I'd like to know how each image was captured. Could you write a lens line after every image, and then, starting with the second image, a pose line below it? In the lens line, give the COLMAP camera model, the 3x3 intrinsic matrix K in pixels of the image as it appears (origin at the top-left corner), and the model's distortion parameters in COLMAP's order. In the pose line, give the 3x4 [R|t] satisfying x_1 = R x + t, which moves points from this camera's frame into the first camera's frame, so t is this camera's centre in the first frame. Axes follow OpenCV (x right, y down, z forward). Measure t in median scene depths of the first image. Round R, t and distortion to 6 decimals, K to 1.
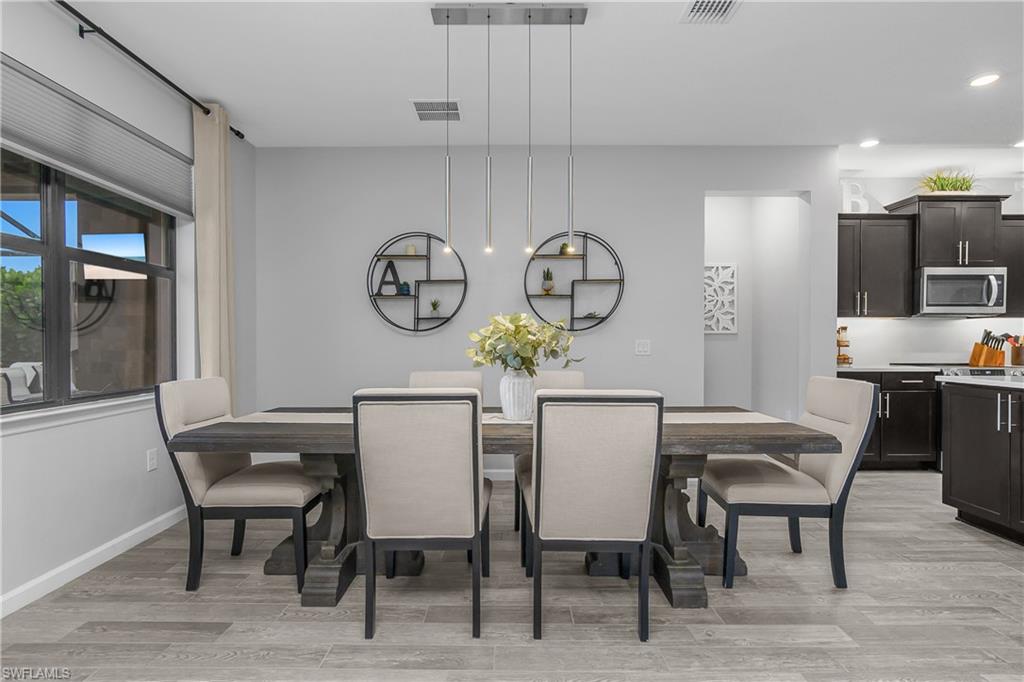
lens RADIAL K [[519.8, 0, 503.1], [0, 519.8, 347.1], [0, 0, 1]] dist [-0.022538, 0.005150]
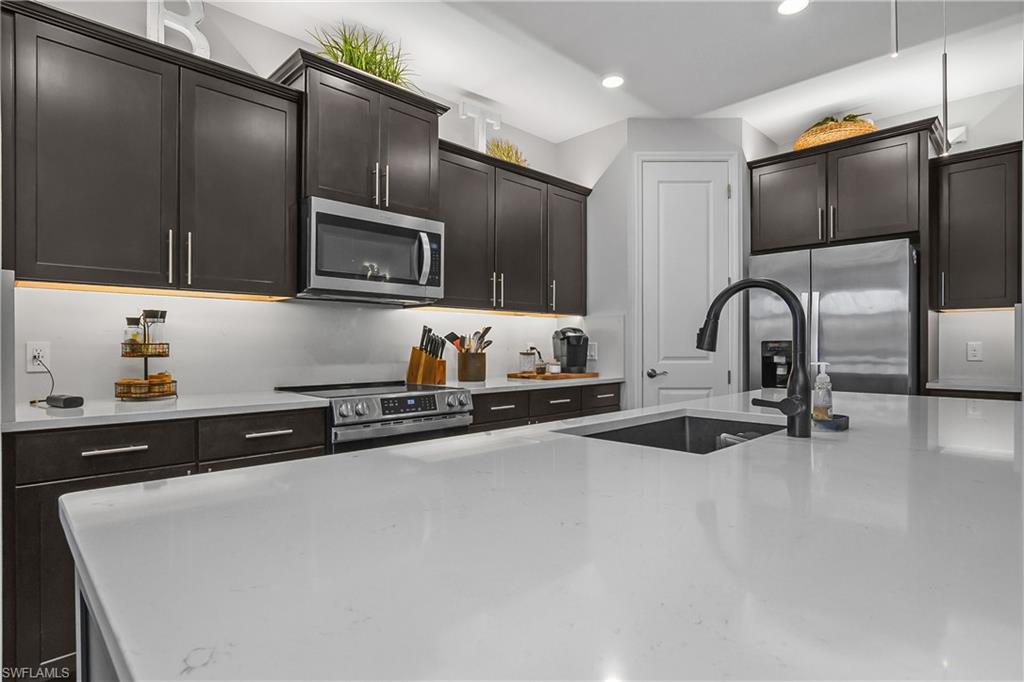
lens RADIAL K [[531.1, 0, 505.1], [0, 531.1, 344.9], [0, 0, 1]] dist [-0.017246, 0.000874]
pose [[0.706248, 0.000573, 0.707964, 0.593425], [0.006993, 0.999945, -0.007785, -0.005430], [-0.707930, 0.010449, 0.706205, 0.507219]]
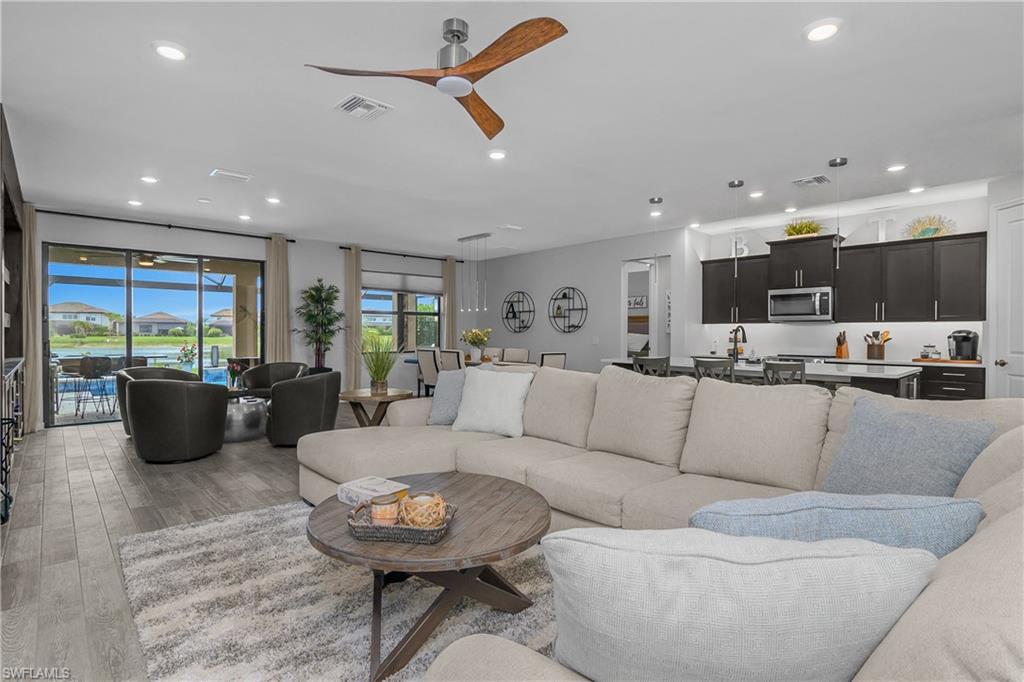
lens RADIAL K [[508.3, 0, 506.5], [0, 508.3, 339.8], [0, 0, 1]] dist [-0.027413, 0.009574]
pose [[0.684254, 0.012129, -0.729143, 1.389687], [-0.009177, 0.999926, 0.008022, -0.014551], [0.729186, 0.001202, 0.684314, -0.586558]]
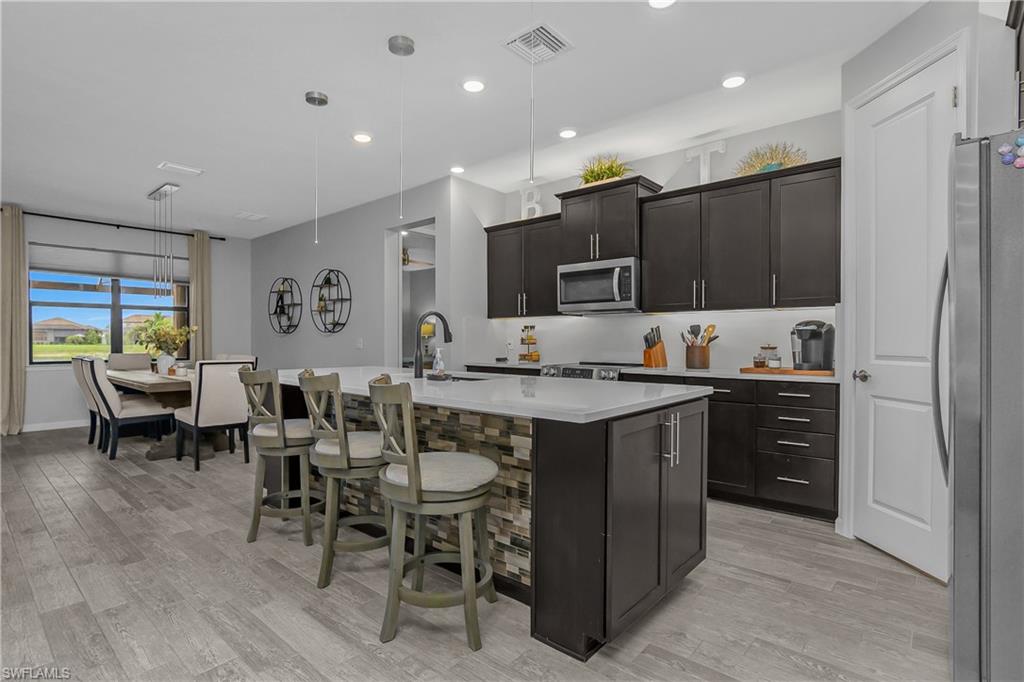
lens RADIAL K [[508.3, 0, 505.5], [0, 508.3, 348.3], [0, 0, 1]] dist [-0.027413, 0.009574]
pose [[0.757148, 0.011317, -0.653145, 1.406342], [-0.006968, 0.999933, 0.009249, -0.002193], [0.653206, -0.002452, 0.757176, 0.178427]]
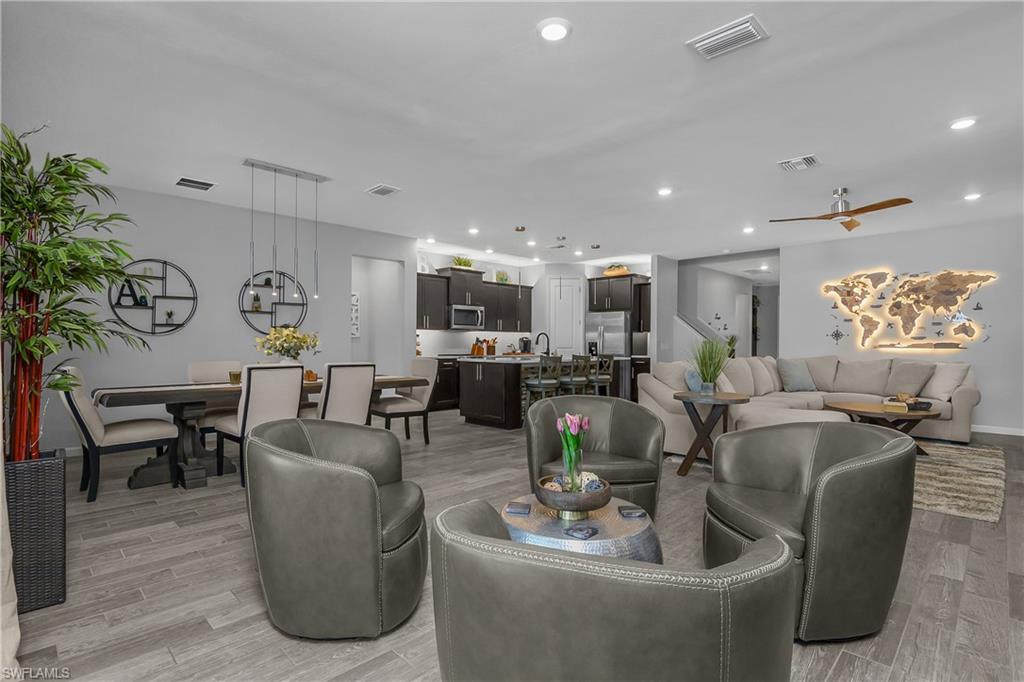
lens RADIAL K [[508.3, 0, 513.1], [0, 508.3, 345.6], [0, 0, 1]] dist [-0.027413, 0.009574]
pose [[0.689037, -0.000137, 0.724726, -0.428717], [0.001886, 0.999997, -0.001604, 0.003624], [-0.724724, 0.002472, 0.689035, -0.507383]]
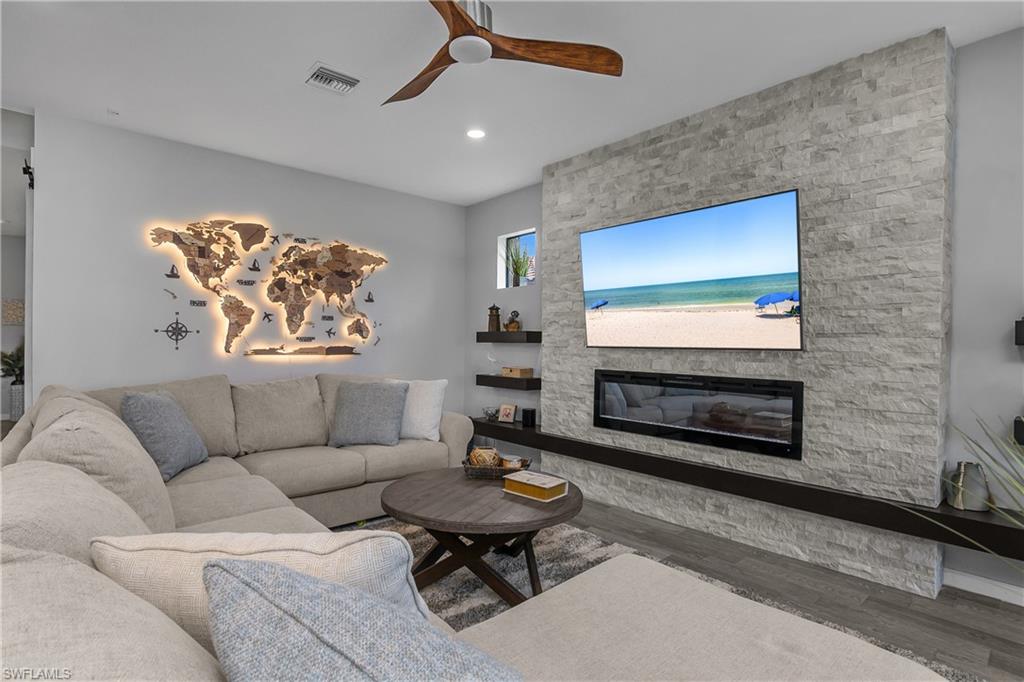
lens RADIAL K [[508.3, 0, 502.3], [0, 508.3, 347.5], [0, 0, 1]] dist [-0.027413, 0.009574]
pose [[-0.668400, -0.013087, 0.743687, 0.565174], [-0.004014, 0.999894, 0.013988, -0.019105], [-0.743791, 0.006364, -0.668382, 0.041066]]
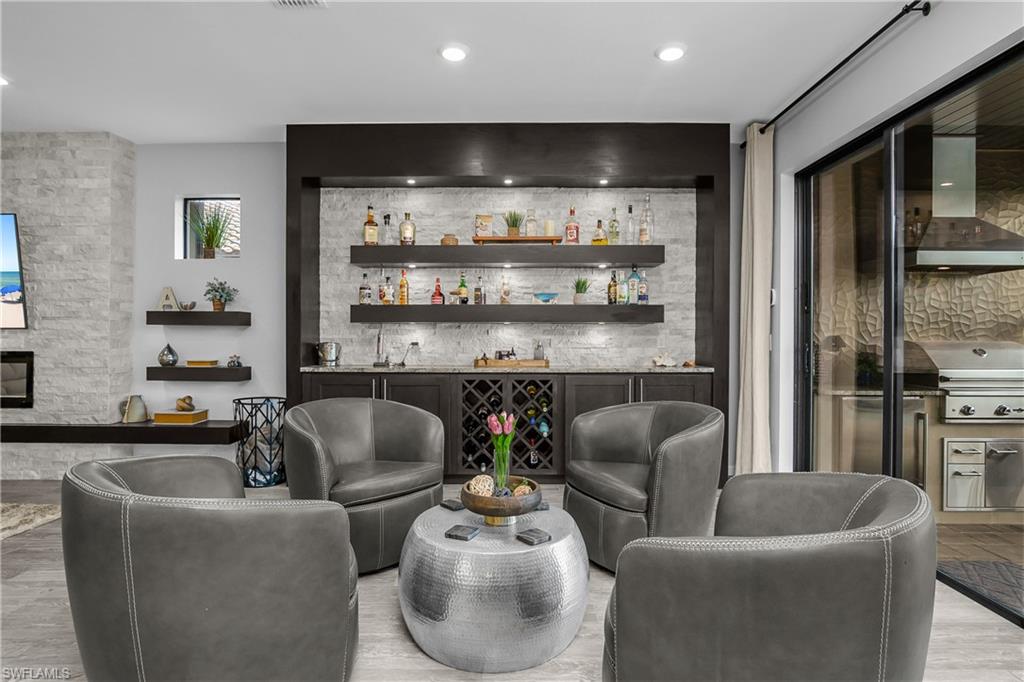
lens RADIAL K [[519.8, 0, 511.2], [0, 519.8, 347.1], [0, 0, 1]] dist [-0.022538, 0.005150]
pose [[-0.999578, -0.004327, -0.028730, -0.033389], [-0.004709, 0.999901, 0.013229, 0.007885], [0.028670, 0.013358, -0.999500, 0.260062]]
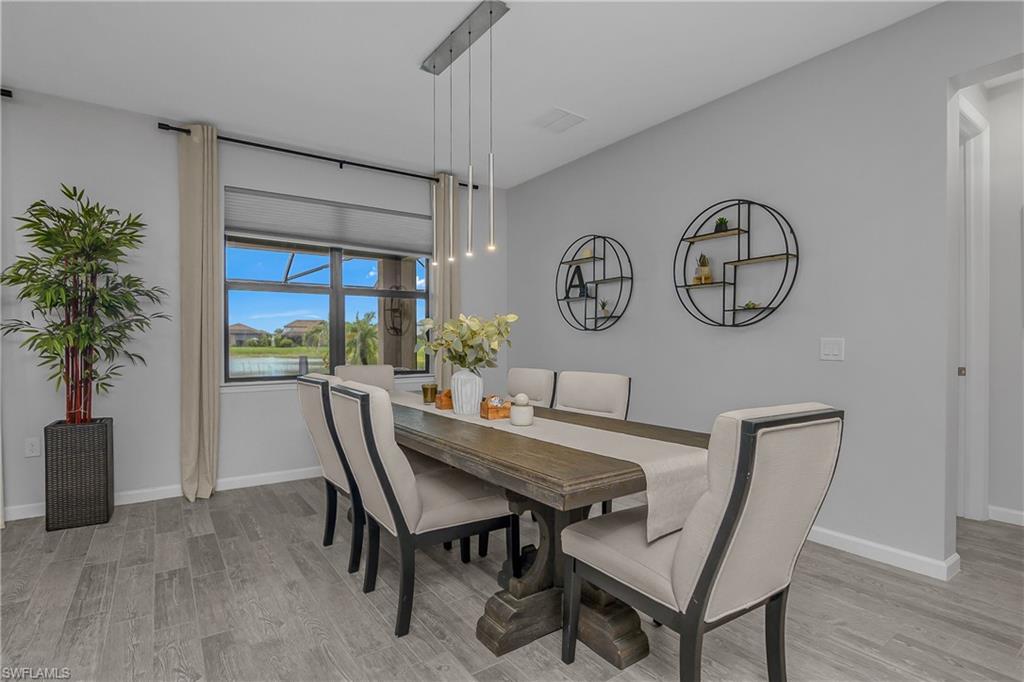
lens RADIAL K [[508.3, 0, 504.2], [0, 508.3, 347.8], [0, 0, 1]] dist [-0.027413, 0.009574]
pose [[0.577695, 0.007630, -0.816217, 0.517796], [-0.004130, 0.999971, 0.006425, -0.002003], [0.816243, -0.000341, 0.577709, 0.253146]]
